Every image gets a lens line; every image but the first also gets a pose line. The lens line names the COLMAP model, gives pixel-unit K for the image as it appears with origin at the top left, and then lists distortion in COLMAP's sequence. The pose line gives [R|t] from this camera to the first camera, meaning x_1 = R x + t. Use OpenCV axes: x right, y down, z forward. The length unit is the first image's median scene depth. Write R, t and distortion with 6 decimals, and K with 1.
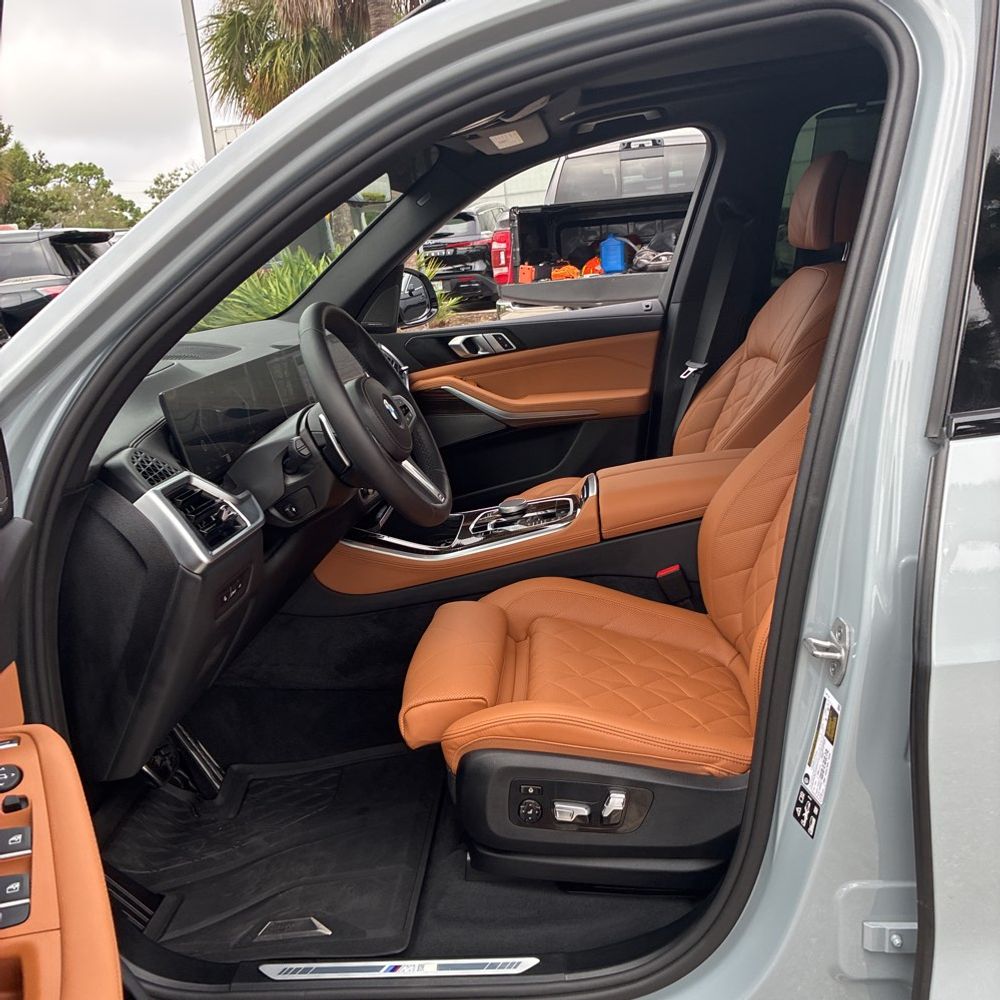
lens RADIAL K [[1005.3, 0, 500.0], [0, 1005.3, 500.0], [0, 0, 1]] dist [0.017495, -0.021971]
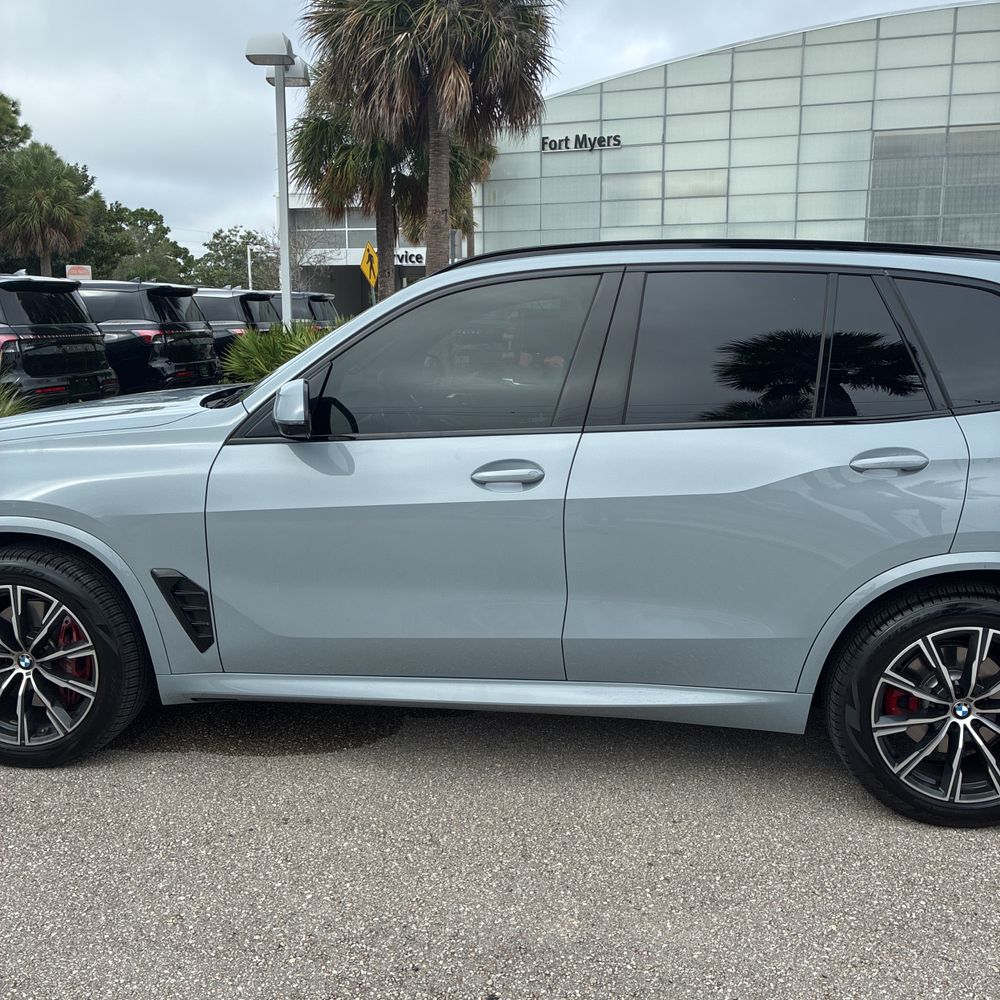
lens RADIAL K [[1009.4, 0, 491.2], [0, 1009.4, 497.6], [0, 0, 1]] dist [0.018166, 0.008864]
pose [[0.994823, 0.097591, -0.028331, 0.018321], [-0.099424, 0.992380, -0.072781, 0.028655], [0.021013, 0.075221, 0.996945, -0.151785]]
